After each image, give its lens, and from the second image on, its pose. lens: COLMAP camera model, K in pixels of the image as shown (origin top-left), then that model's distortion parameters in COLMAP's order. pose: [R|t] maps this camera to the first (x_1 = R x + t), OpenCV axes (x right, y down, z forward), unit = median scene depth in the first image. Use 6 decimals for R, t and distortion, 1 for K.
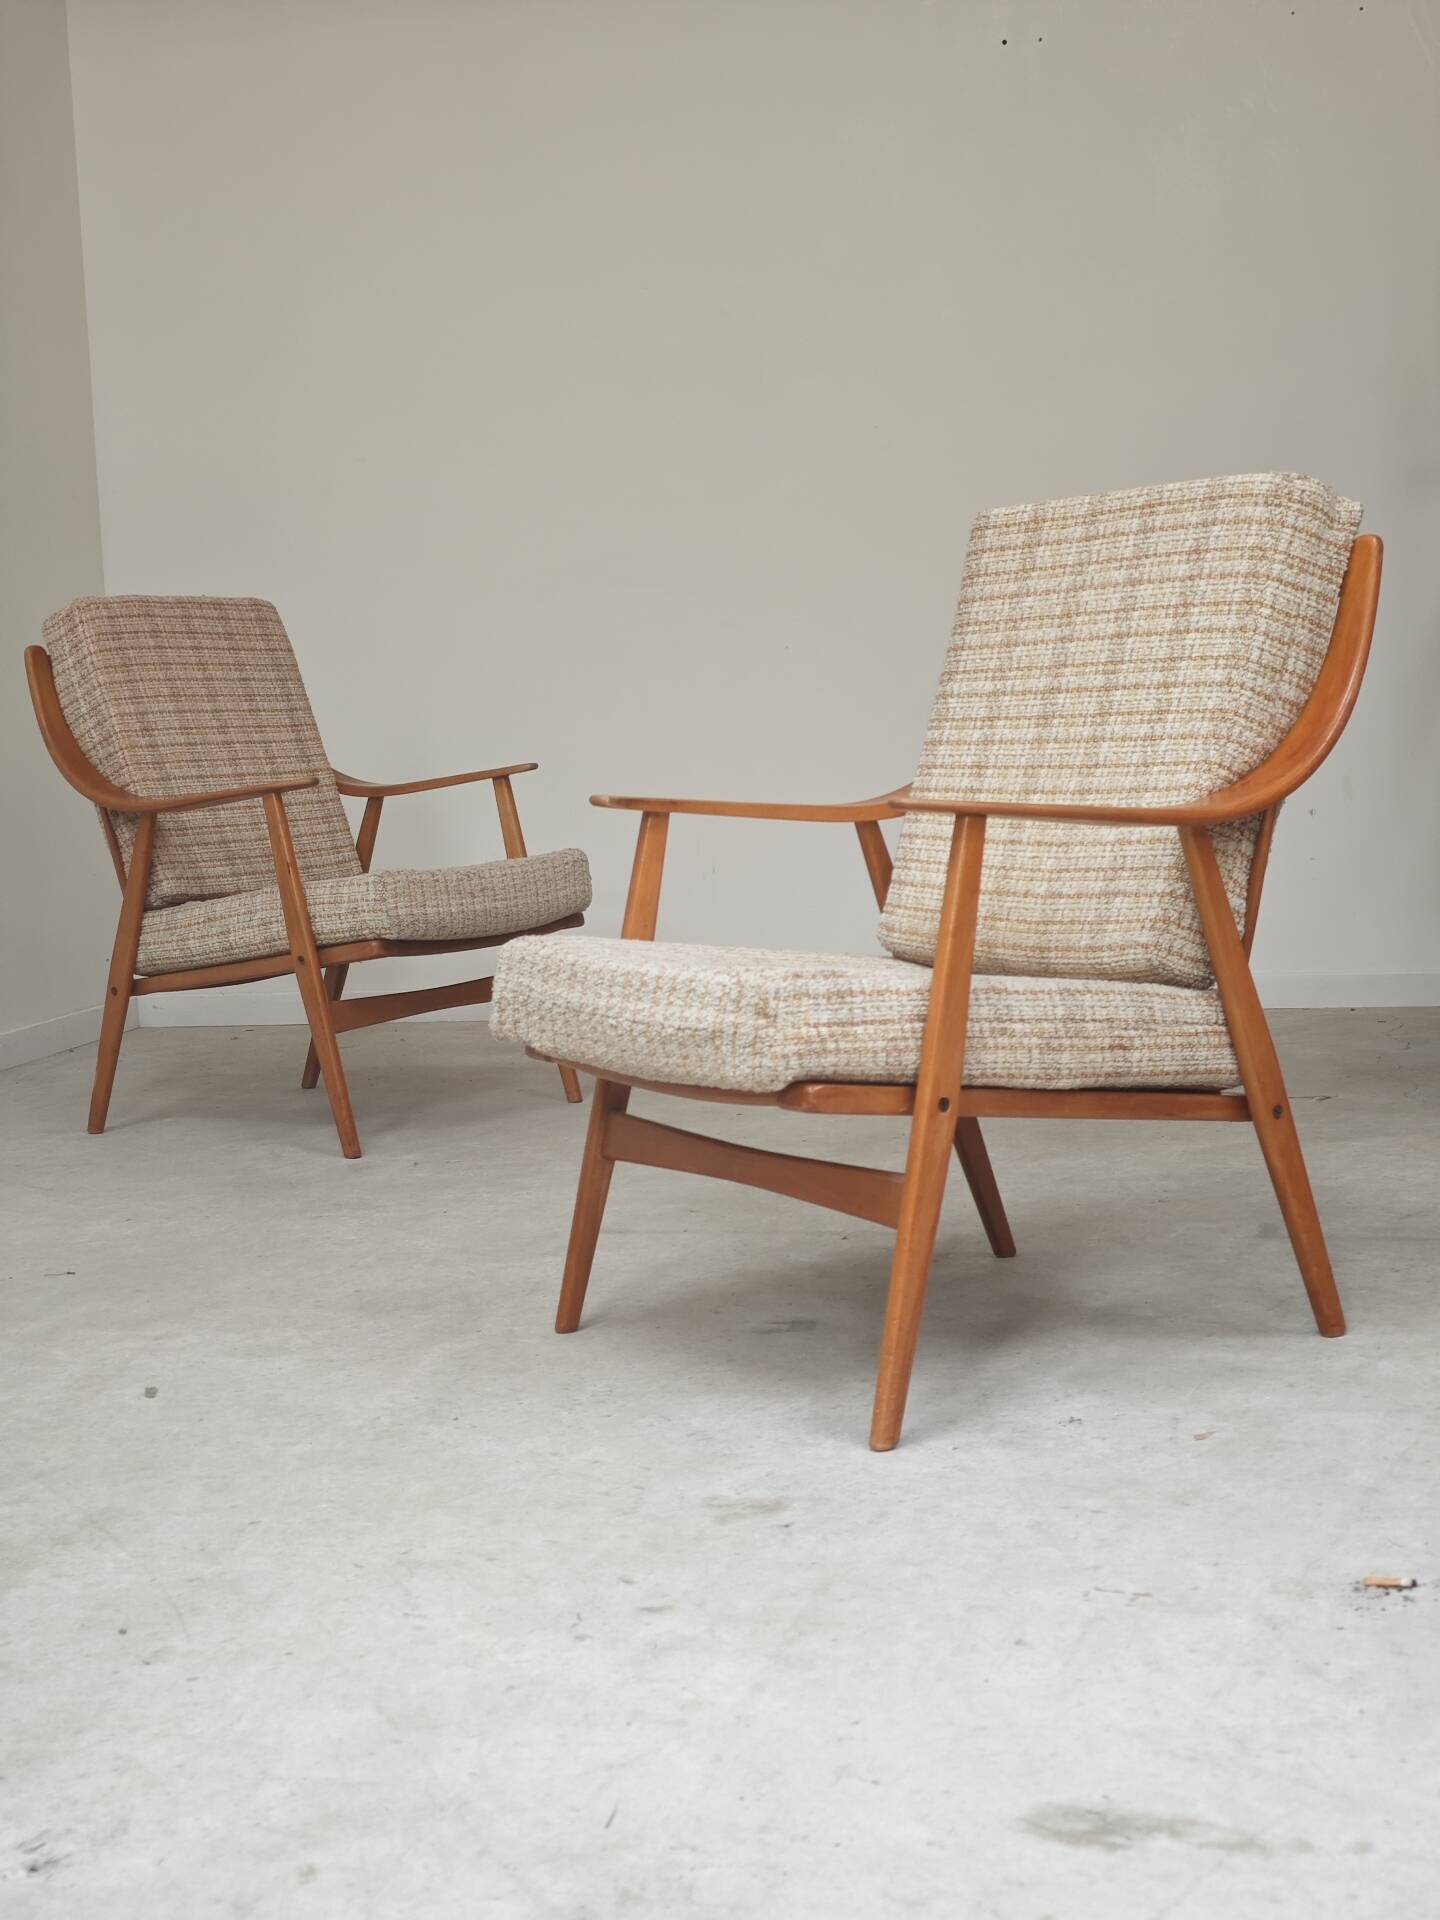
lens RADIAL K [[2611.5, 0, 725.4], [0, 2611.5, 981.5], [0, 0, 1]] dist [0.119588, 0.000000]
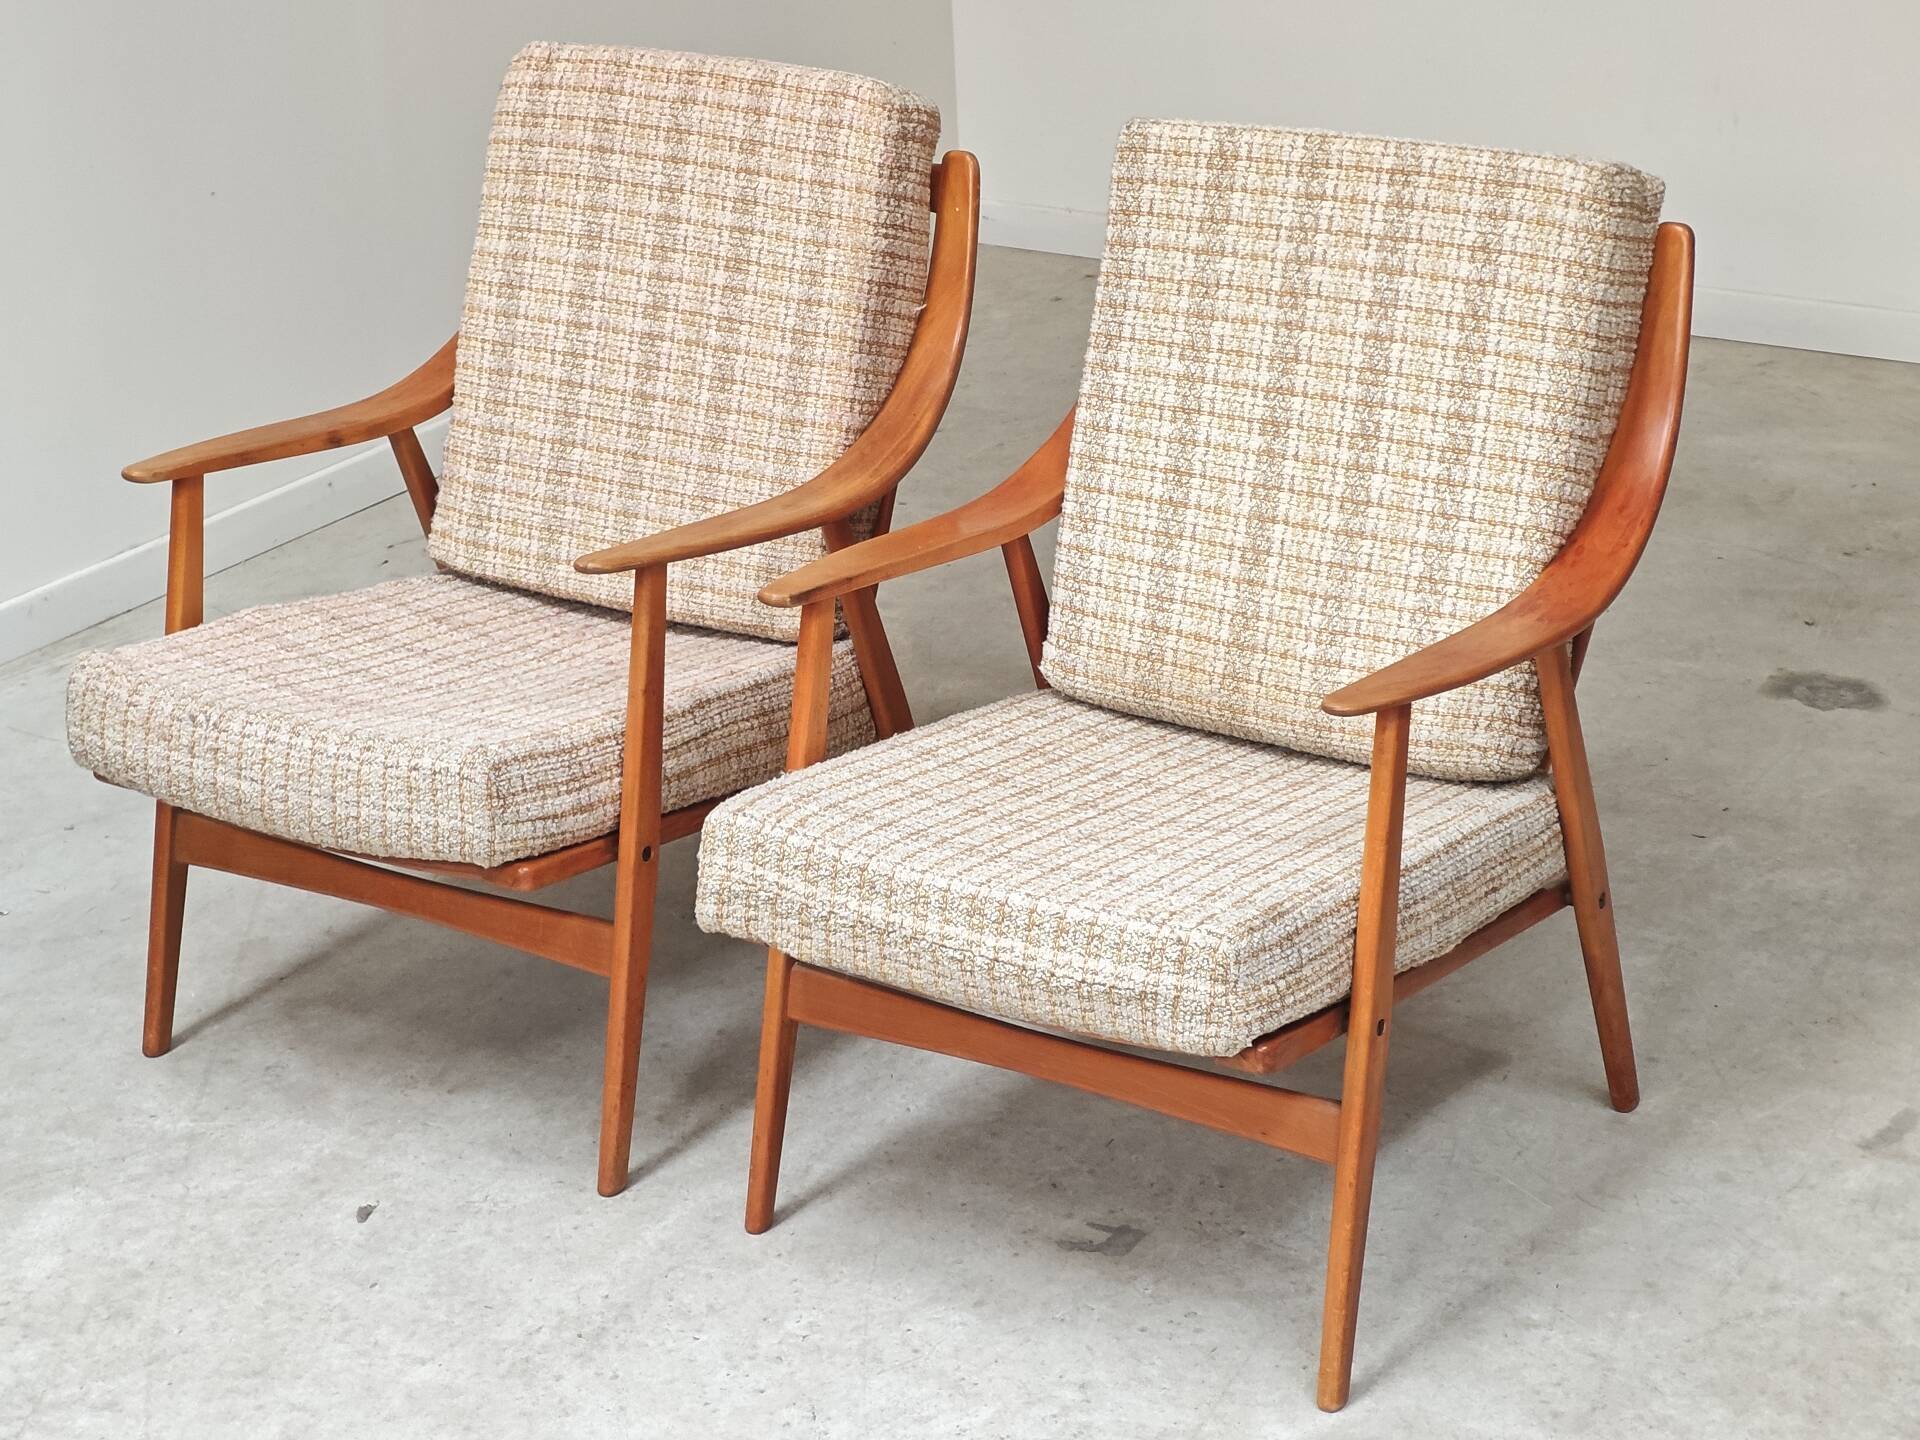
lens RADIAL K [[4104.5, 0, 1007.3], [0, 4104.5, 710.7], [0, 0, 1]] dist [0.214614, 0.000000]
pose [[0.918830, -0.136235, 0.370394, -0.472733], [0.040421, 0.966079, 0.255064, -0.369308], [-0.392579, -0.219389, 0.893169, -0.141817]]
